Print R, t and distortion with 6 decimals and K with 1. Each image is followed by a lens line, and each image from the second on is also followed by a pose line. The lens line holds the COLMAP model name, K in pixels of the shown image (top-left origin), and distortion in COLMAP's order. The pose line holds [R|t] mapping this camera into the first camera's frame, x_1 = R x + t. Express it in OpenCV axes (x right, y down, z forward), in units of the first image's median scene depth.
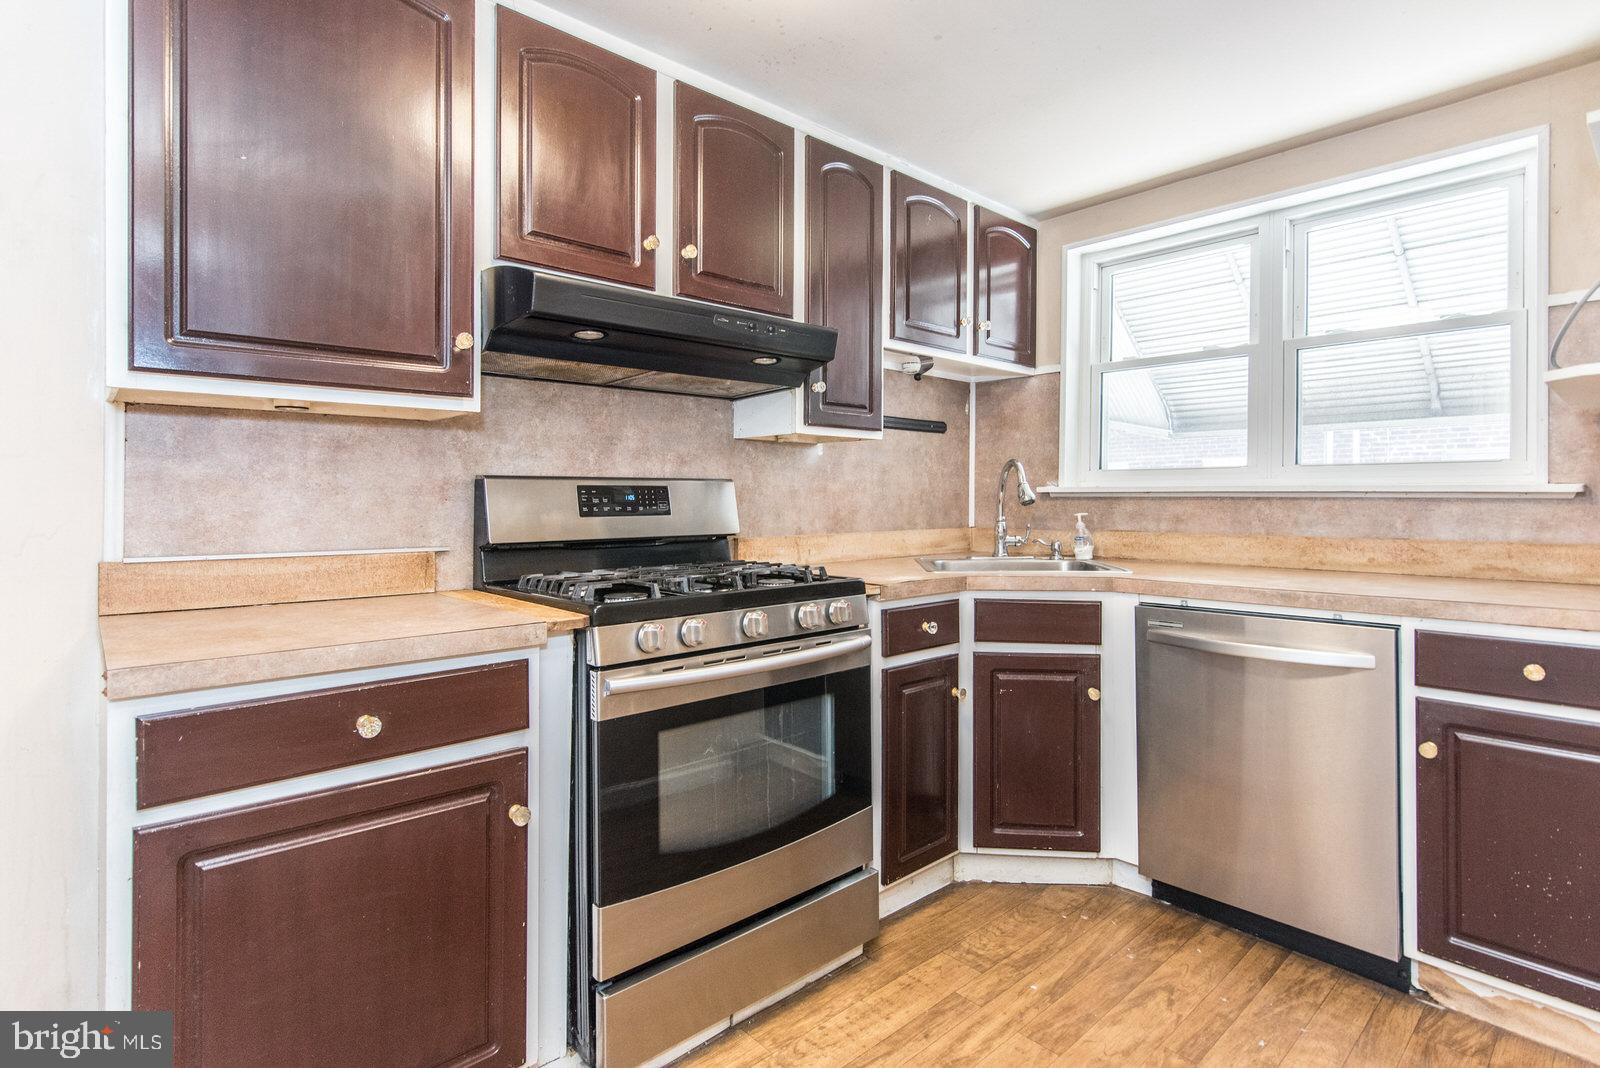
lens RADIAL K [[809.6, 0, 789.4], [0, 809.6, 494.1], [0, 0, 1]] dist [0.018129, 0.001630]
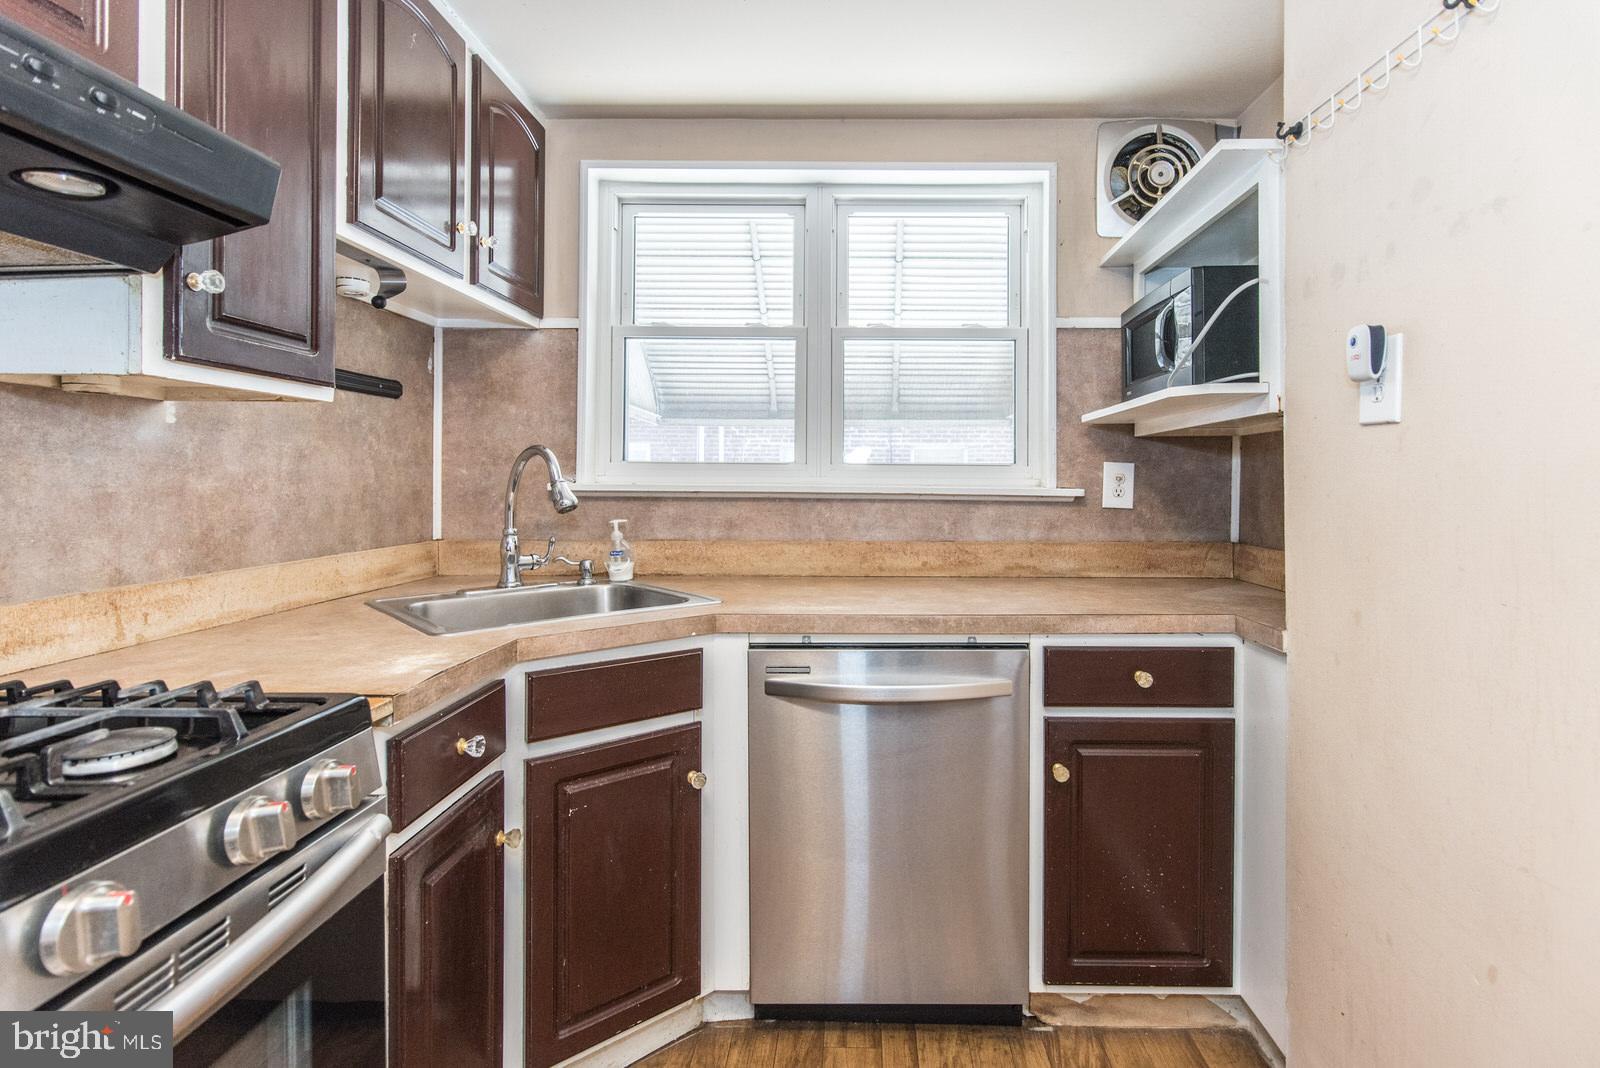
lens RADIAL K [[771.8, 0, 800.9], [0, 771.8, 478.7], [0, 0, 1]] dist [0.002301, -0.000132]
pose [[0.675470, 0.000202, 0.737387, -0.061070], [-0.009315, 0.999923, 0.008259, -0.024510], [-0.737329, -0.012448, 0.675420, 0.439450]]
